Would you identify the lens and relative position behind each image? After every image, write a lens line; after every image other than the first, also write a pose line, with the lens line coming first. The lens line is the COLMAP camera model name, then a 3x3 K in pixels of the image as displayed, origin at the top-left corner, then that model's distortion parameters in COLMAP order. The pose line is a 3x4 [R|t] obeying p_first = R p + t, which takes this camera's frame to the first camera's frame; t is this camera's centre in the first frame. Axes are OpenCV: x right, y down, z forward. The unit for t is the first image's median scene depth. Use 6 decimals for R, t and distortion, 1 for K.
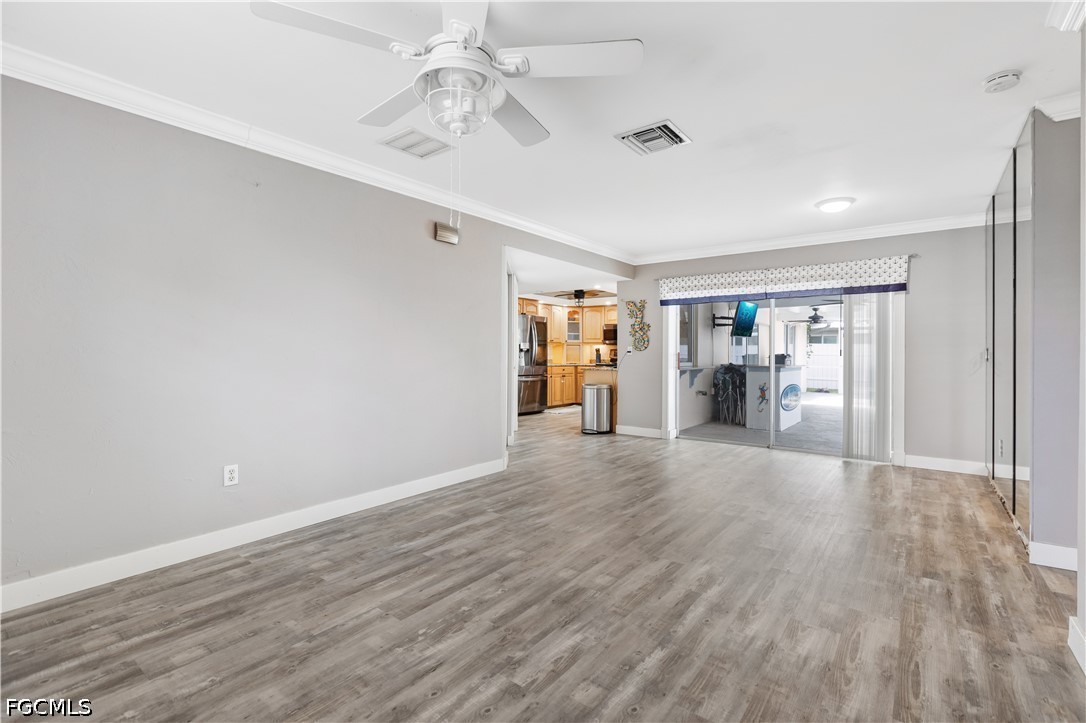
lens RADIAL K [[487.6, 0, 551.8], [0, 487.6, 355.4], [0, 0, 1]] dist [0.001561, 0.000048]
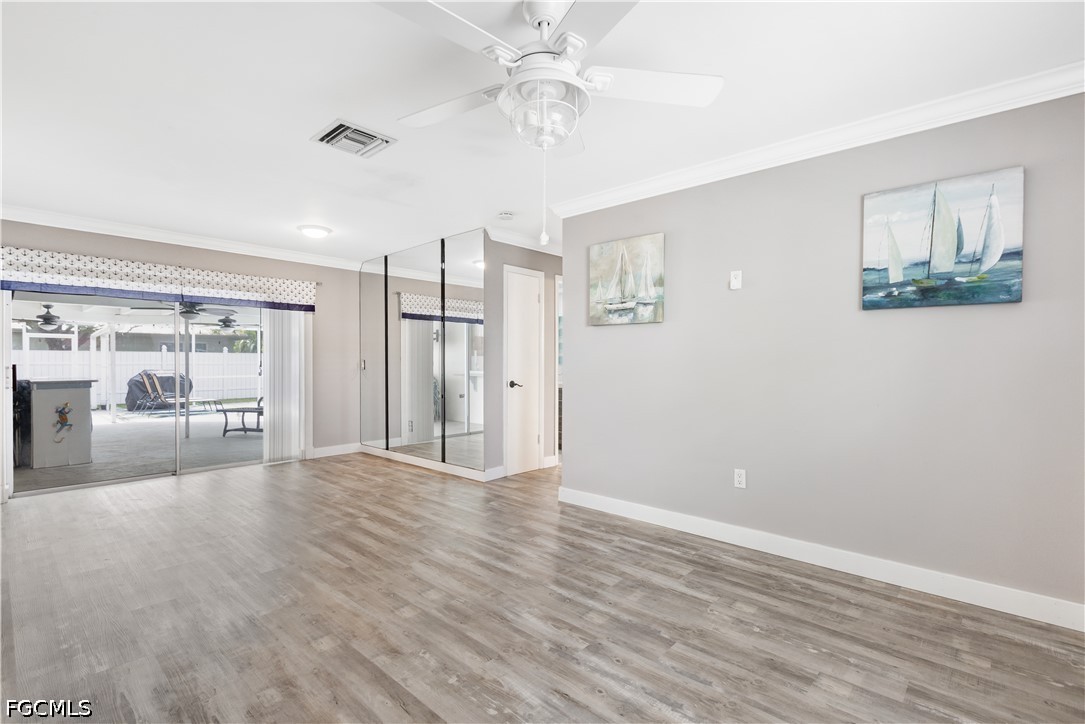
lens RADIAL K [[494.7, 0, 541.6], [0, 494.7, 356.5], [0, 0, 1]] dist [0.000475, 0.000576]
pose [[0.087450, 0.009724, 0.996121, -0.852040], [0.003347, 0.999944, -0.010055, -0.017079], [-0.996163, 0.004214, 0.087412, 0.657533]]
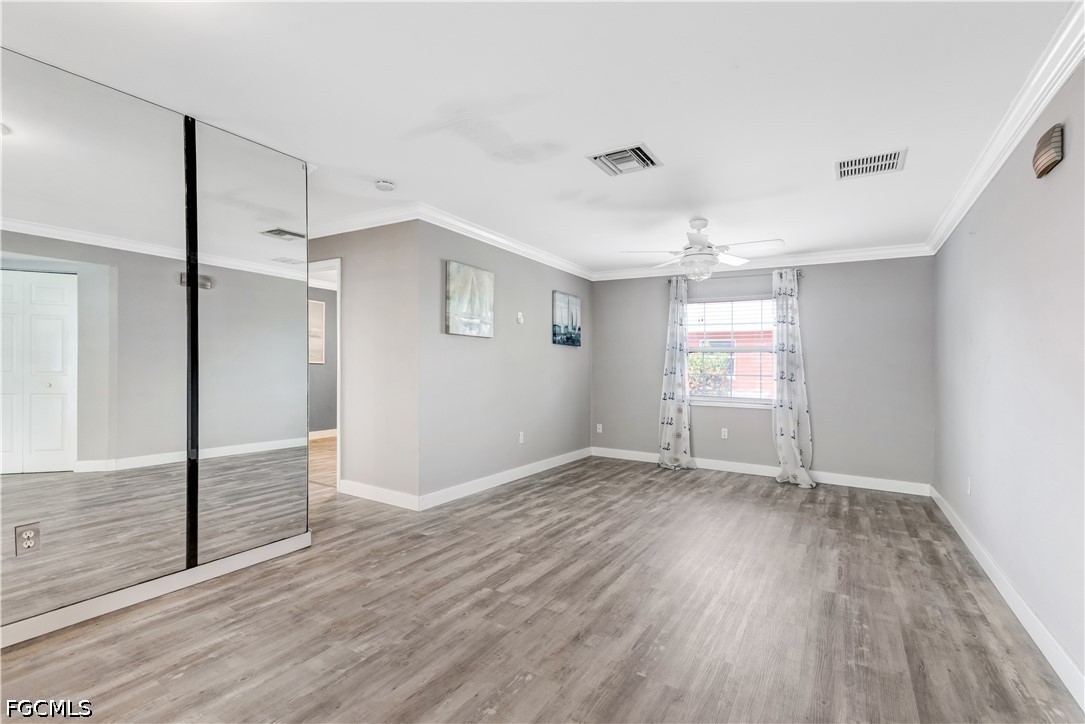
lens RADIAL K [[494.7, 0, 541.6], [0, 494.7, 356.5], [0, 0, 1]] dist [0.000475, 0.000576]
pose [[-0.994900, -0.022652, -0.098285, 0.568635], [-0.021549, 0.999692, -0.012278, -0.037750], [0.098533, -0.010097, -0.995083, 2.351848]]
